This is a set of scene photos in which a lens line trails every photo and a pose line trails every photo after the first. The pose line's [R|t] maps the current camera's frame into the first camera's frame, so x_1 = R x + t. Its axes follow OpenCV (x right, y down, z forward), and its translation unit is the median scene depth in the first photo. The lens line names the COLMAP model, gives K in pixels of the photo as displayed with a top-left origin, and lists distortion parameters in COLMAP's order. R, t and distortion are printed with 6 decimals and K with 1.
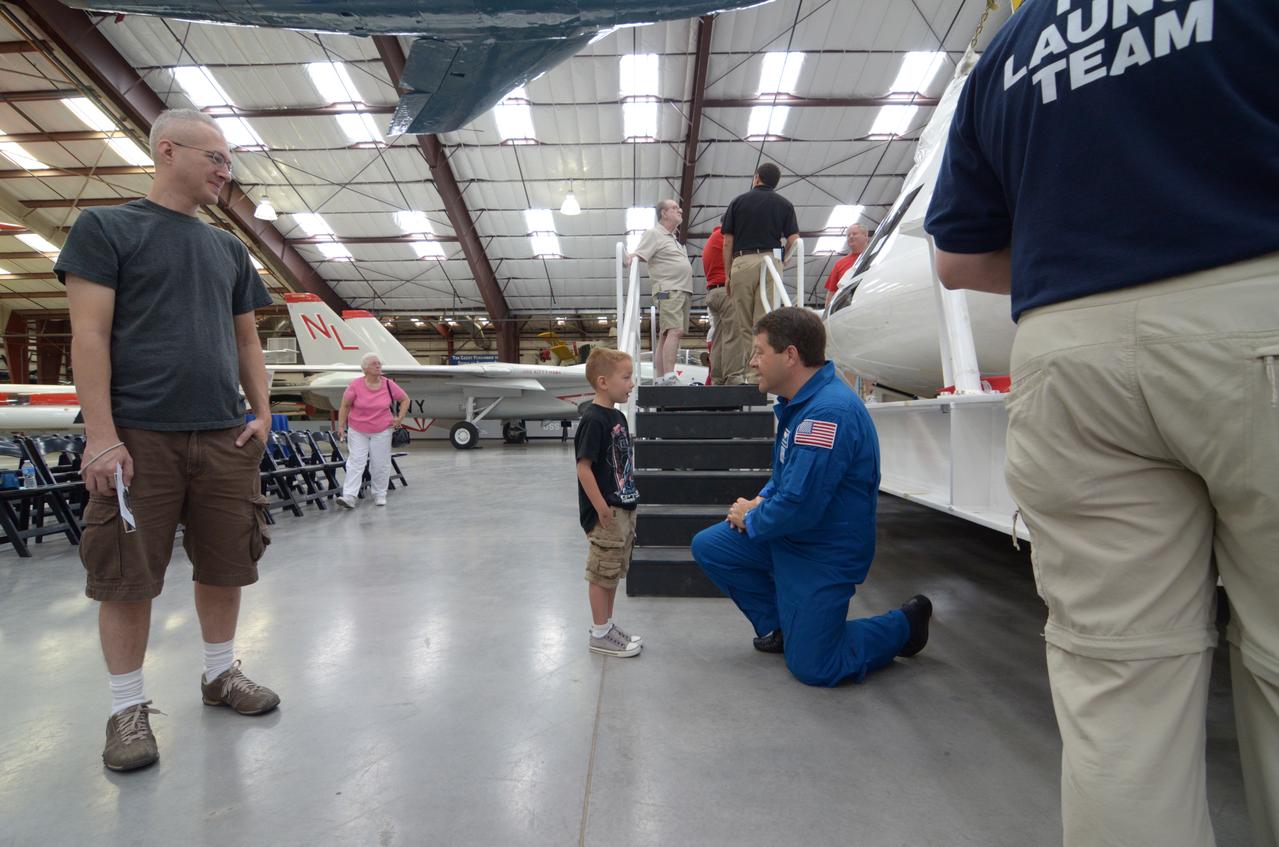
lens RADIAL K [[623.1, 0, 630.4], [0, 623.1, 436.2], [0, 0, 1]] dist [-0.003814, -0.012063]
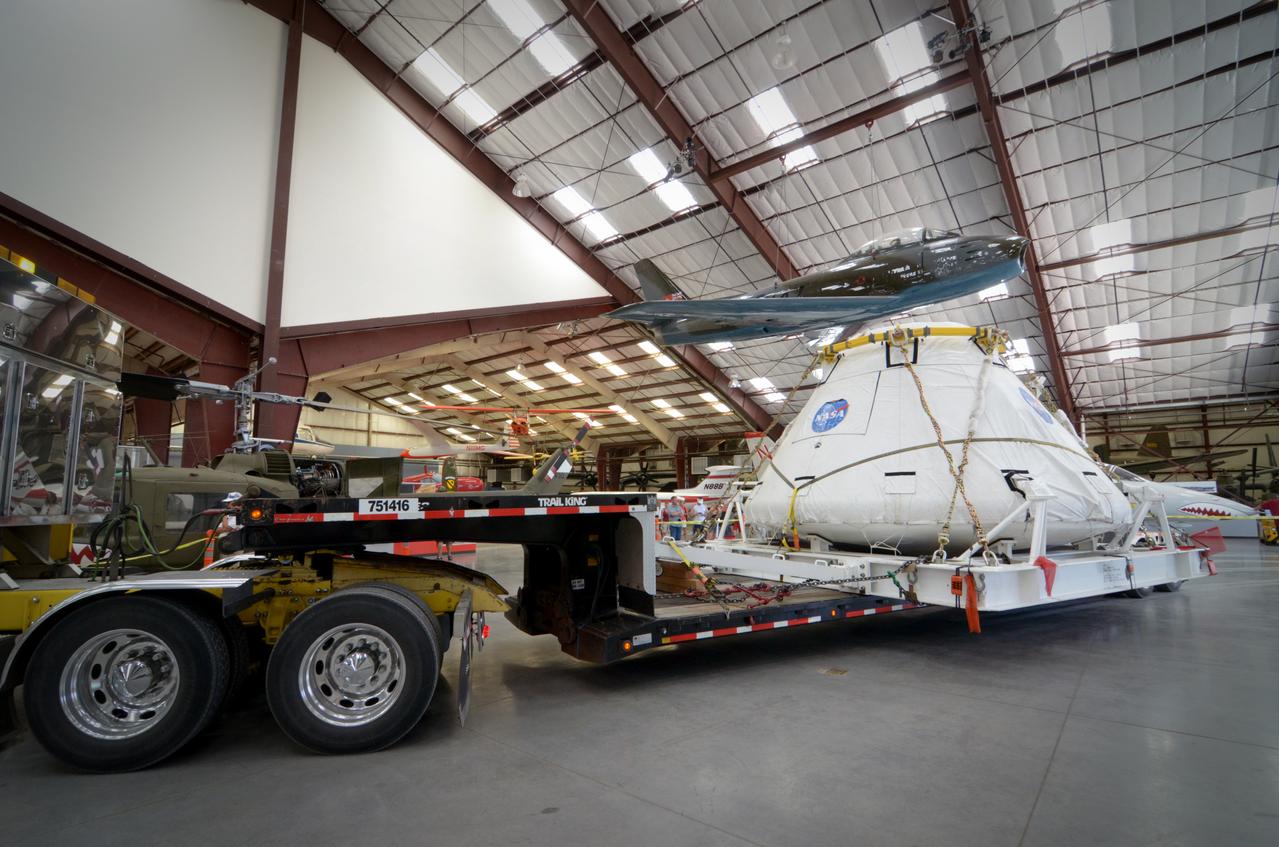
lens RADIAL K [[612.7, 0, 626.1], [0, 612.7, 434.0], [0, 0, 1]] dist [-0.003966, -0.010580]
pose [[0.768512, -0.064334, -0.636593, 0.195881], [-0.021196, 0.991826, -0.125822, -0.026343], [0.639484, 0.110189, 0.760867, -0.366273]]
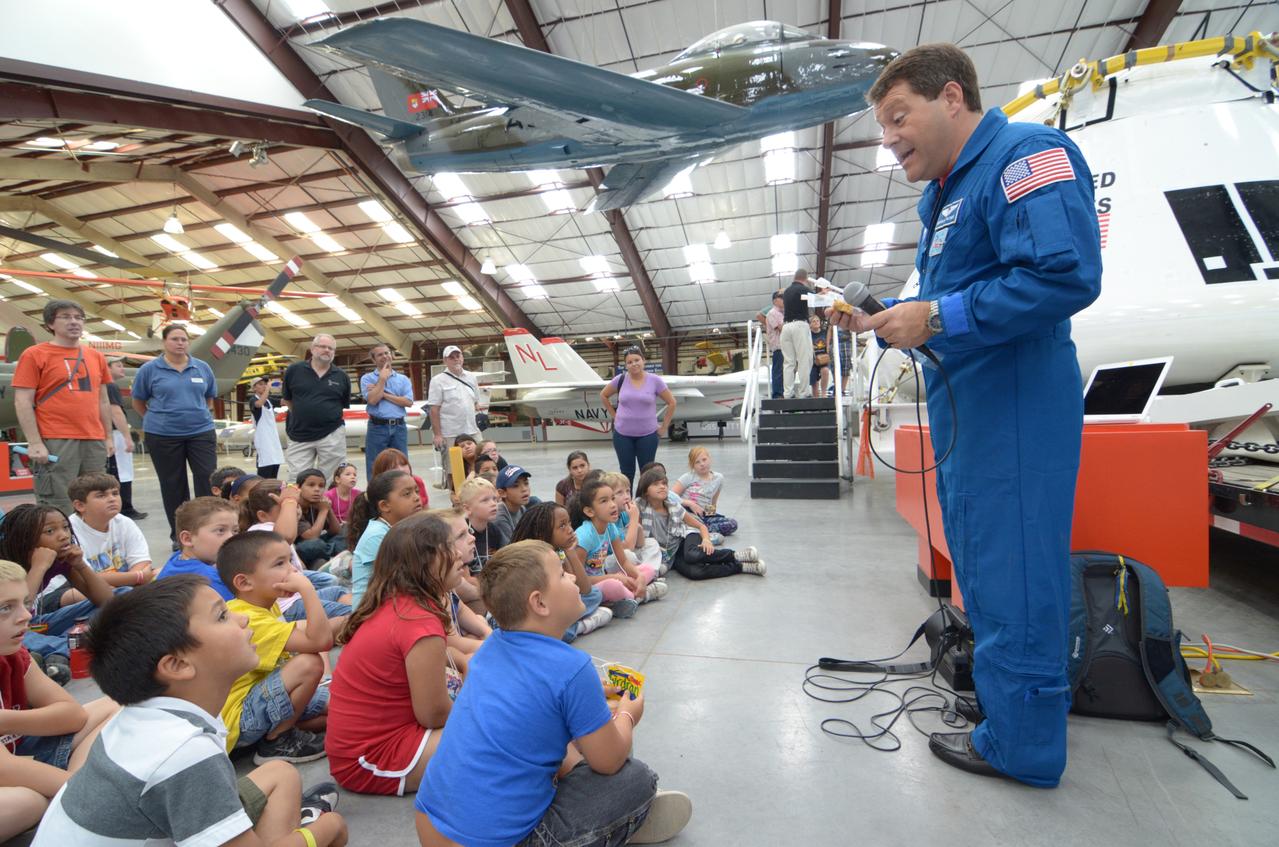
lens RADIAL K [[613.9, 0, 629.0], [0, 613.9, 438.2], [0, 0, 1]] dist [-0.003446, -0.012272]
pose [[0.967851, -0.018202, -0.250866, 0.018975], [0.018394, 0.999830, -0.001580, 0.005966], [0.250852, -0.003085, 0.968020, -0.183733]]
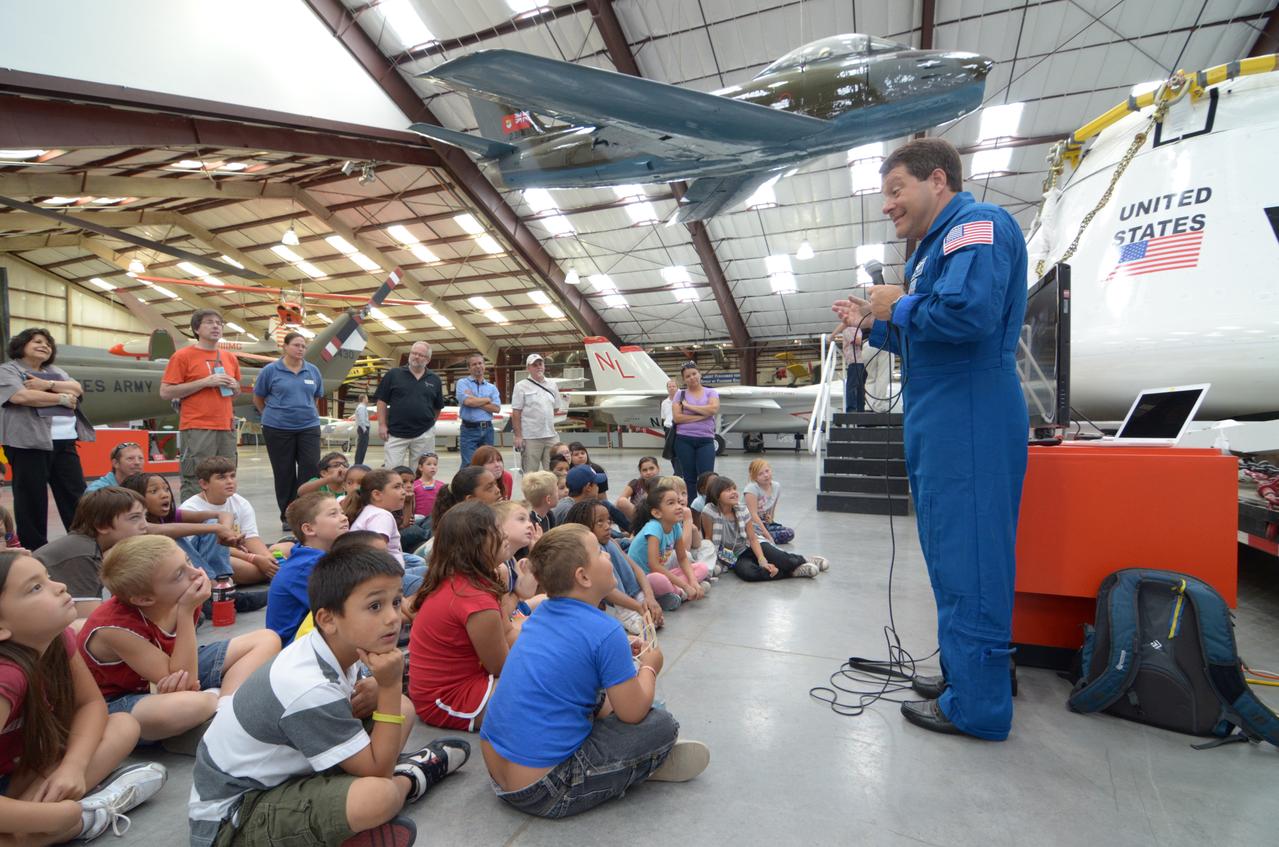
lens RADIAL K [[613.9, 0, 629.0], [0, 613.9, 438.2], [0, 0, 1]] dist [-0.003446, -0.012272]
pose [[0.929452, 0.011702, -0.368758, 0.026466], [-0.018570, 0.999714, -0.015082, 0.006559], [0.368476, 0.020866, 0.929403, -0.194464]]
